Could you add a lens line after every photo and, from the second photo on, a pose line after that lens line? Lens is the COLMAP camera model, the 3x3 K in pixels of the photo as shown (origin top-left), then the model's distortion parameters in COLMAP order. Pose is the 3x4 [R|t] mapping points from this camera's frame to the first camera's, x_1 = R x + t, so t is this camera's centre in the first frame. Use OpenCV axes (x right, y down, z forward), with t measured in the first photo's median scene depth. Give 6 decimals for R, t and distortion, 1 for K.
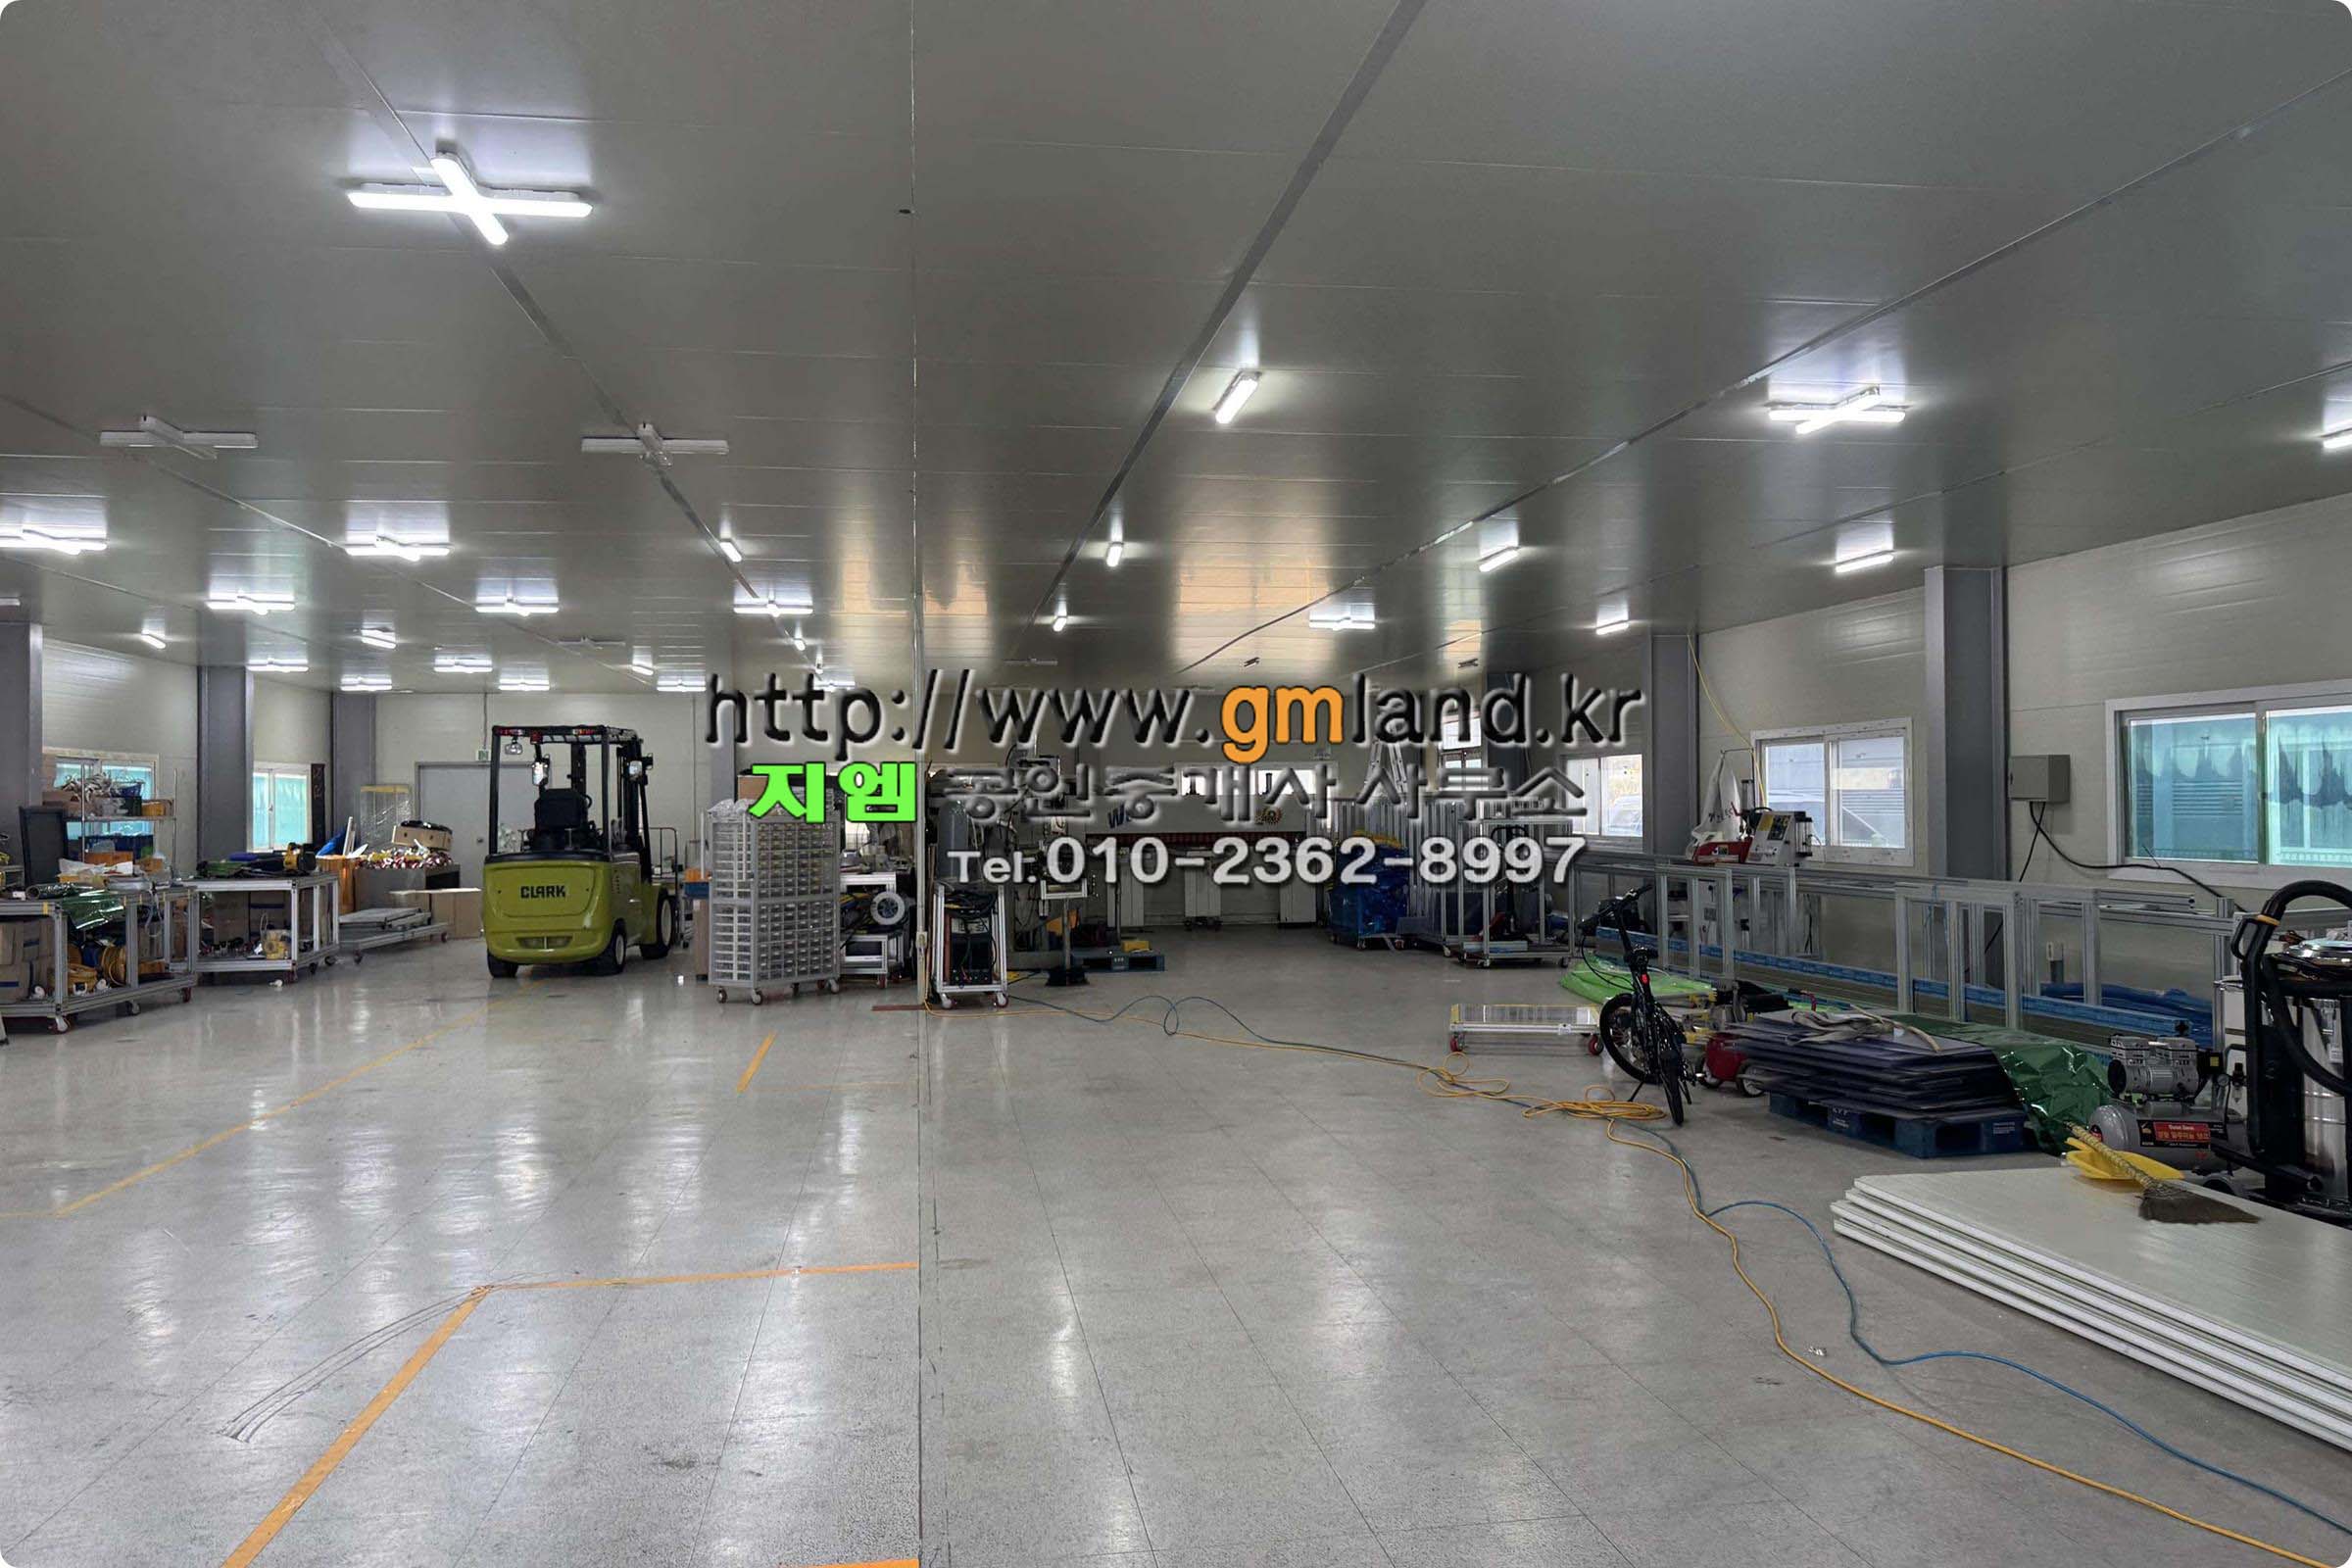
lens RADIAL K [[1652.4, 0, 1180.8], [0, 1652.4, 810.5], [0, 0, 1]] dist [0.050228, -0.085906]
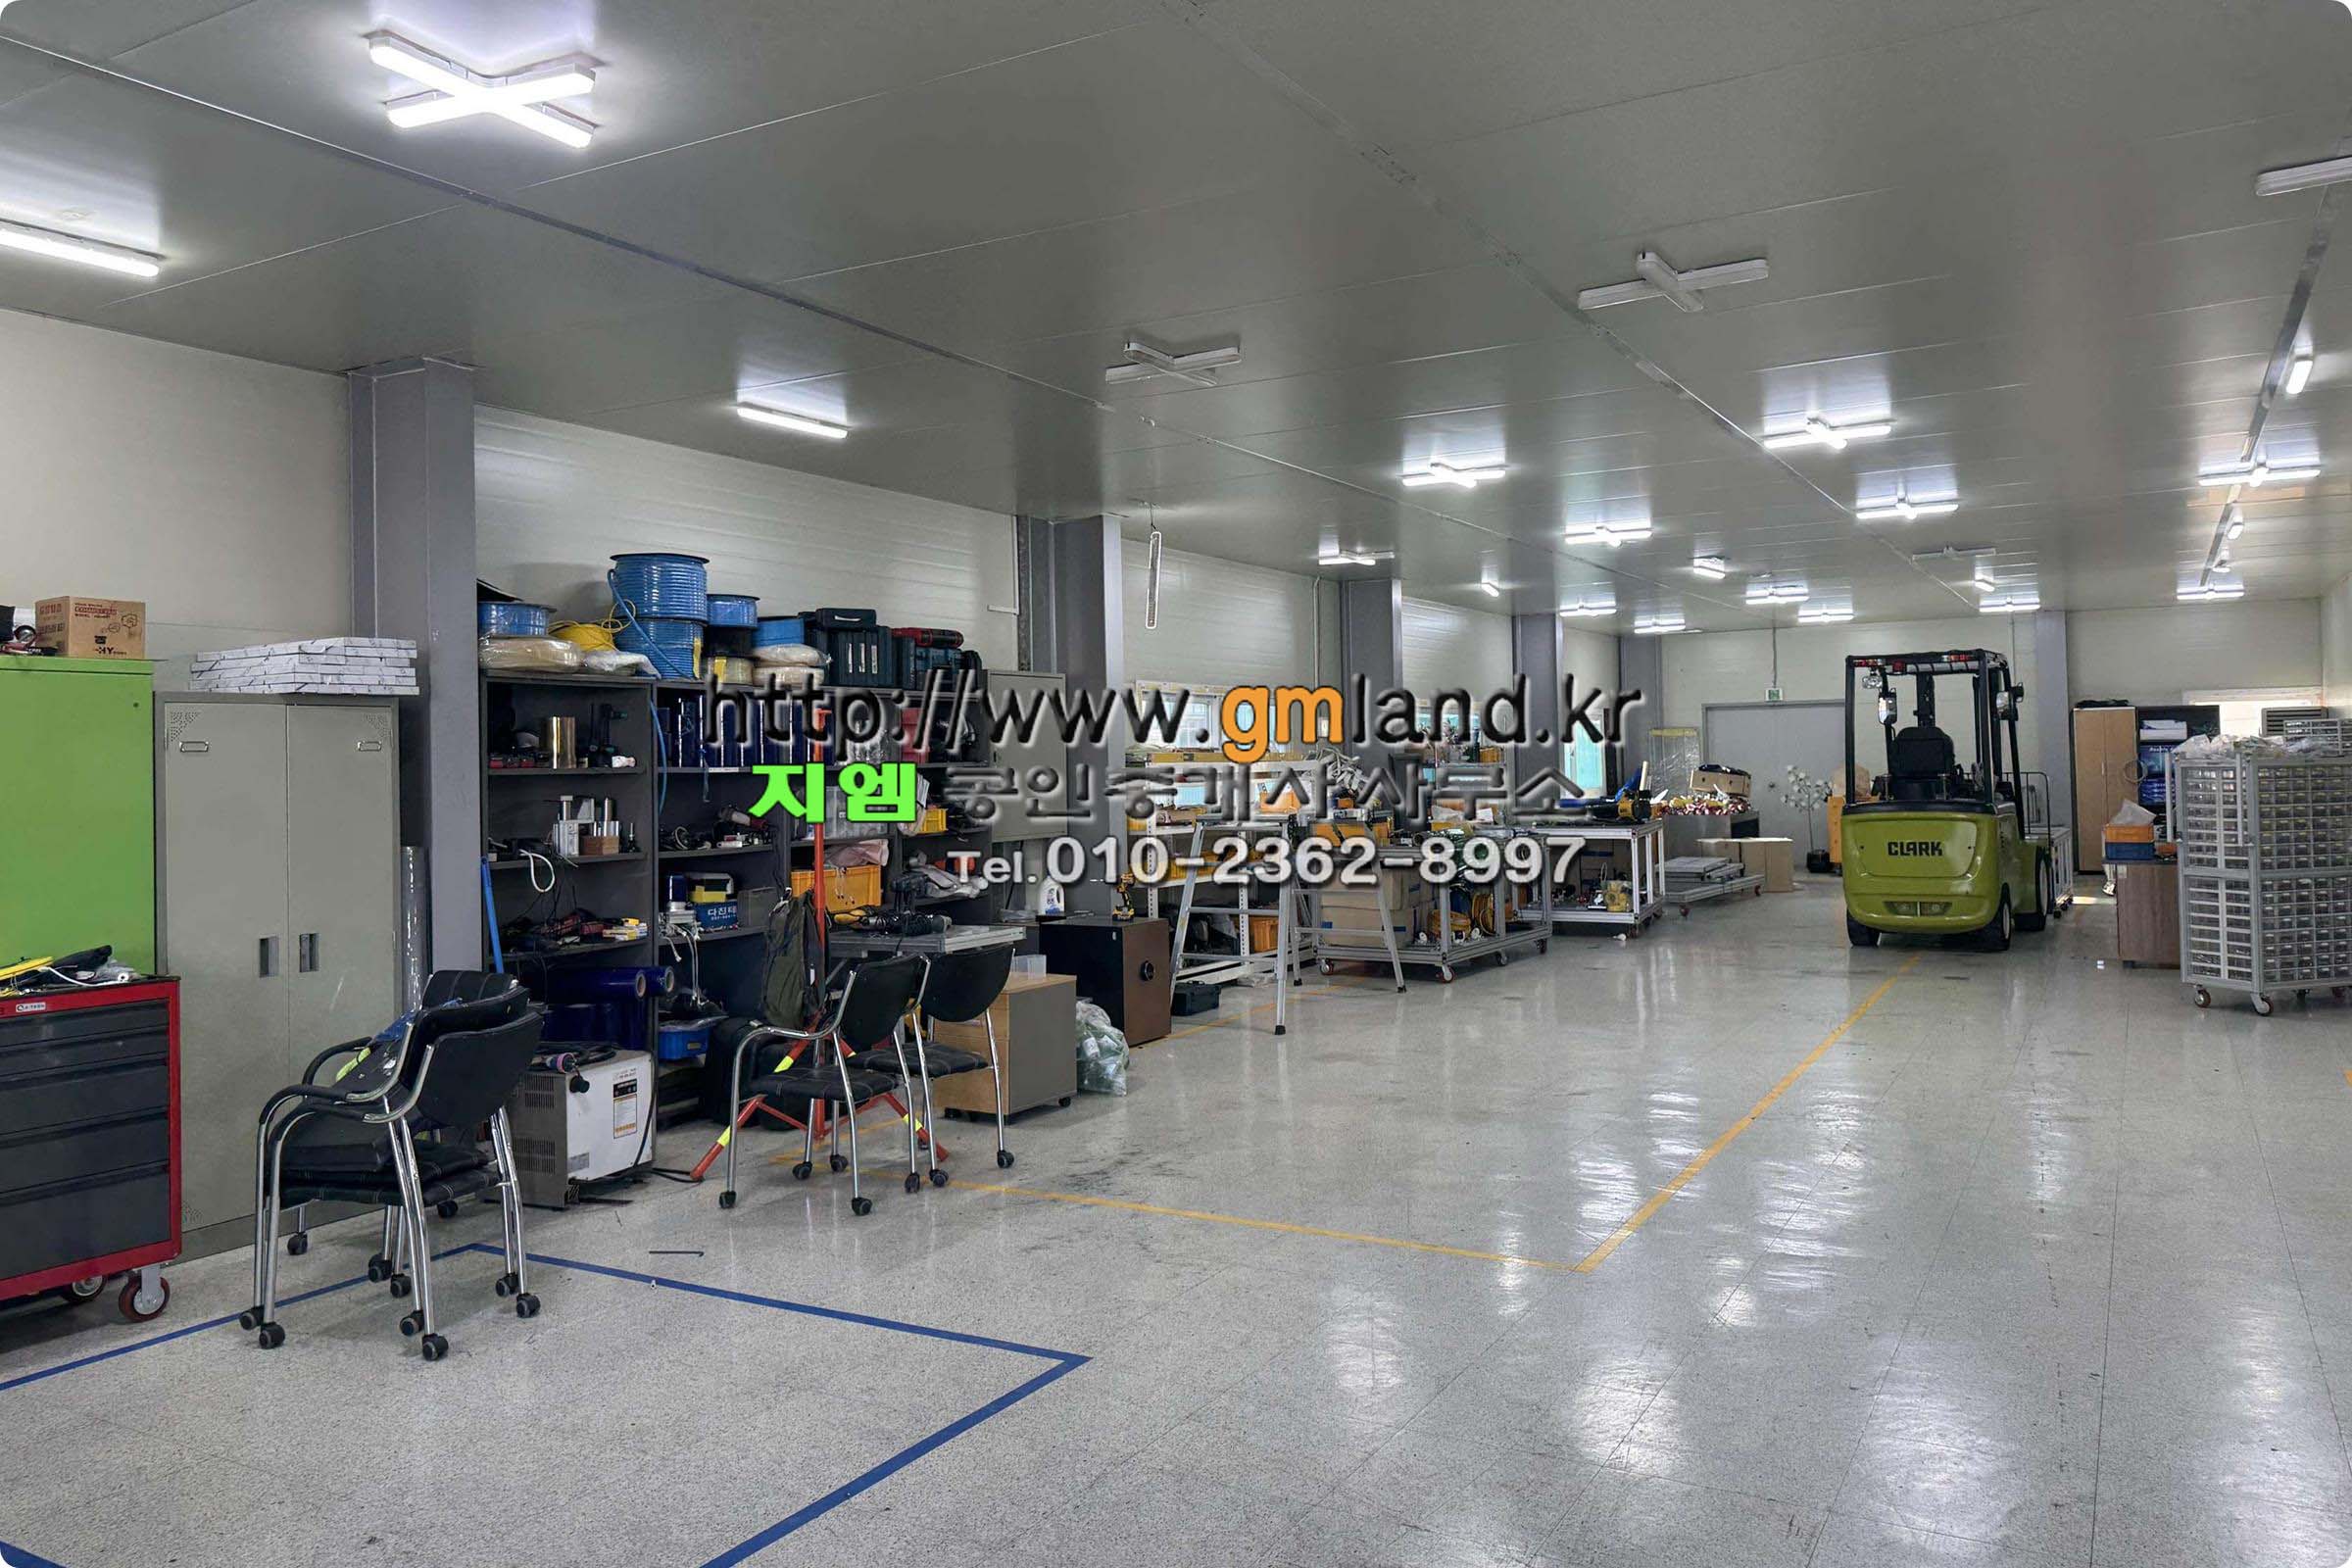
lens RADIAL K [[1652.4, 0, 1180.8], [0, 1652.4, 810.5], [0, 0, 1]] dist [0.050228, -0.085906]
pose [[0.768432, 0.013144, -0.639797, -0.127989], [0.009008, 0.999468, 0.031353, -0.000483], [0.639868, -0.029856, 0.767904, 0.110411]]
